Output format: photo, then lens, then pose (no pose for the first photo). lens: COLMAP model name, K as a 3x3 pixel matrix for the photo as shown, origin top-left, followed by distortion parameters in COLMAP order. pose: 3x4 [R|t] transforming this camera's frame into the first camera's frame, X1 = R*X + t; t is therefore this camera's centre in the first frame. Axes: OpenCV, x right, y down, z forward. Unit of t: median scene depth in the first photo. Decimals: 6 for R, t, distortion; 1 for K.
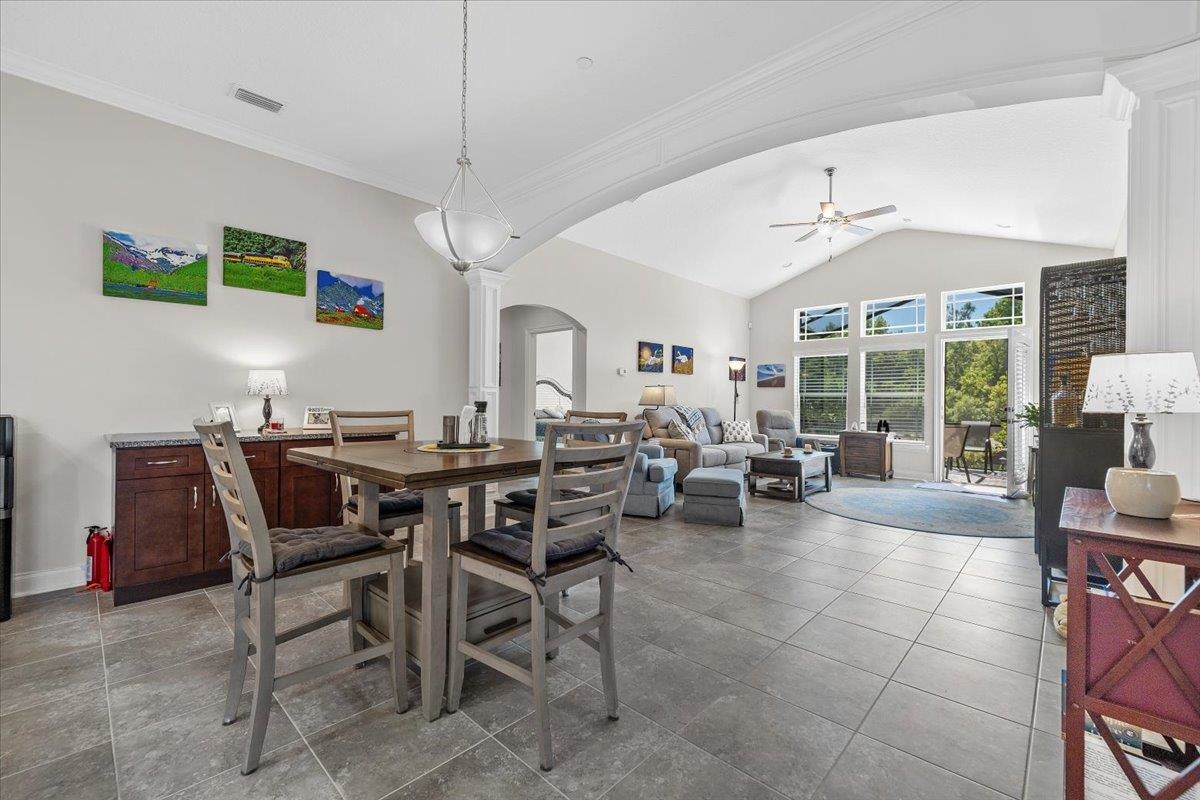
lens RADIAL K [[493.7, 0, 600.0], [0, 493.7, 408.2], [0, 0, 1]] dist [-0.023492, 0.000374]
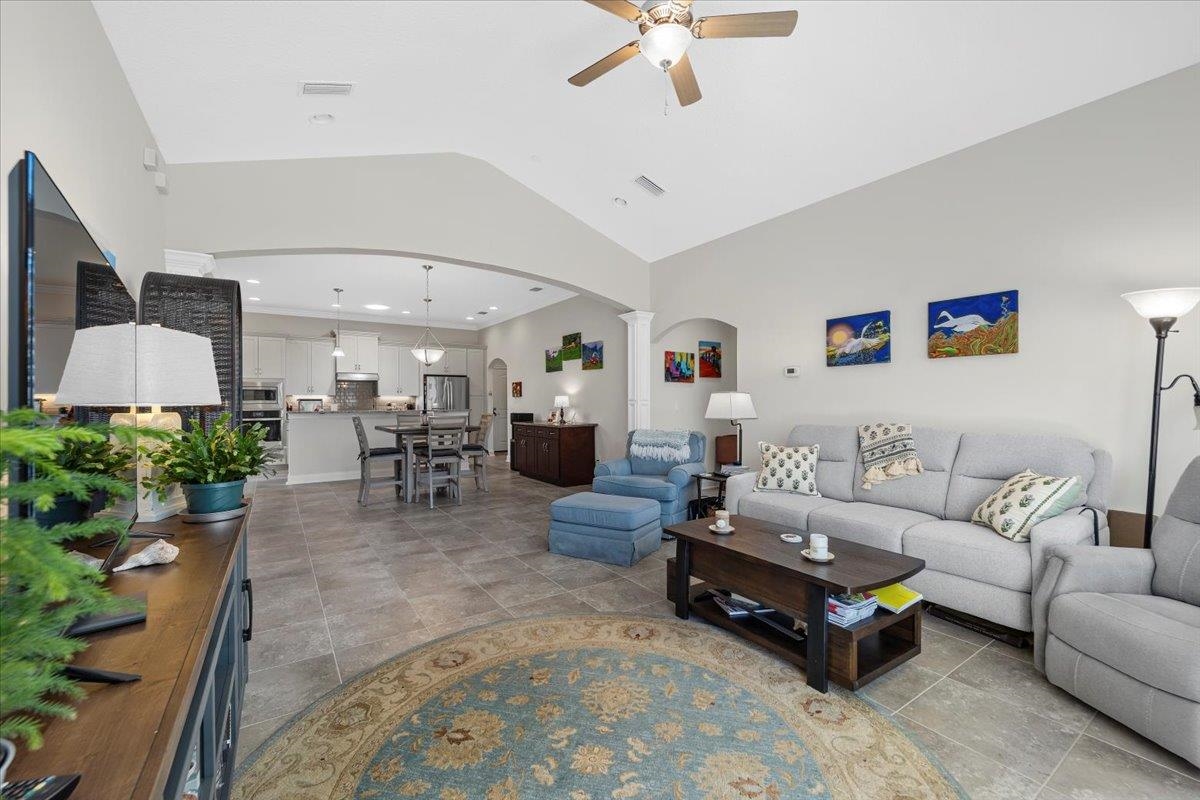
lens RADIAL K [[493.7, 0, 600.0], [0, 493.7, 408.2], [0, 0, 1]] dist [-0.023492, 0.000374]
pose [[-0.224993, 0.007670, -0.974330, 0.705857], [-0.011046, 0.999885, 0.010422, -0.022463], [0.974298, 0.013108, -0.224883, 0.789438]]
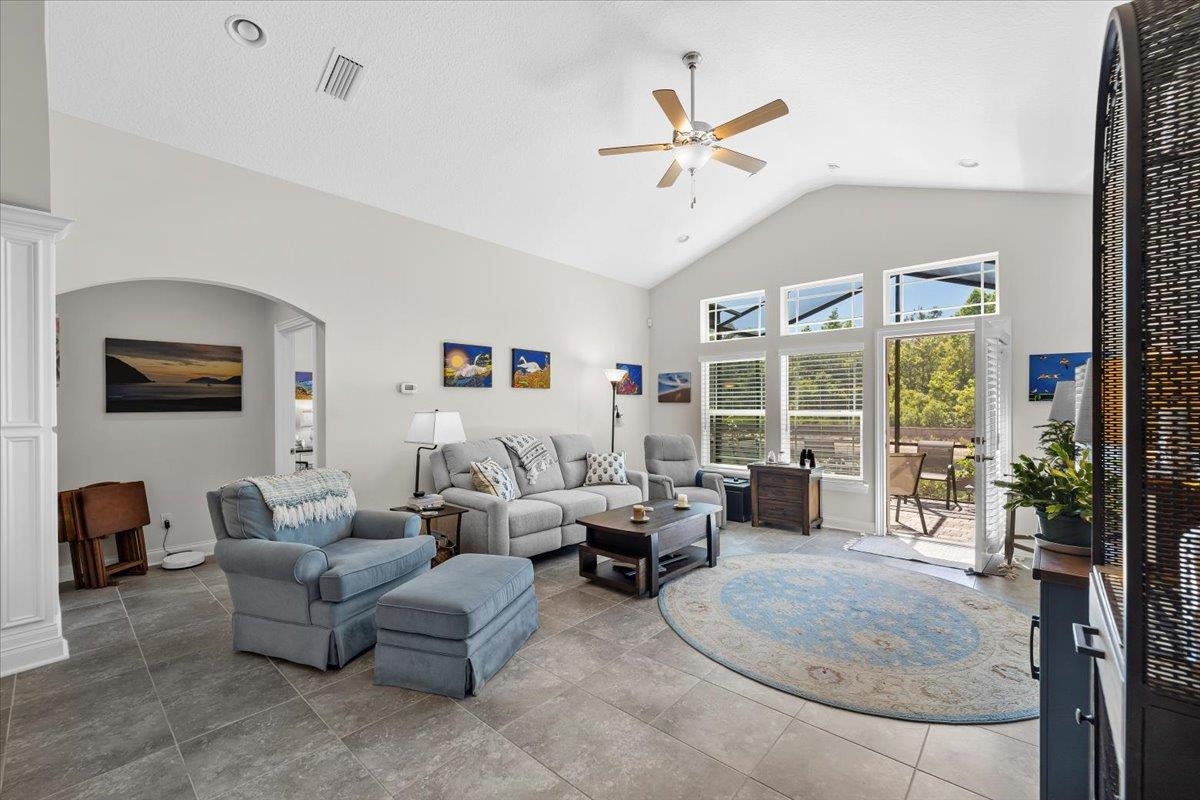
lens RADIAL K [[493.7, 0, 600.0], [0, 493.7, 408.2], [0, 0, 1]] dist [-0.023492, 0.000374]
pose [[0.998854, -0.012703, 0.046152, 0.240463], [0.013348, 0.999817, -0.013697, -0.030239], [-0.045970, 0.014297, 0.998841, 0.289451]]
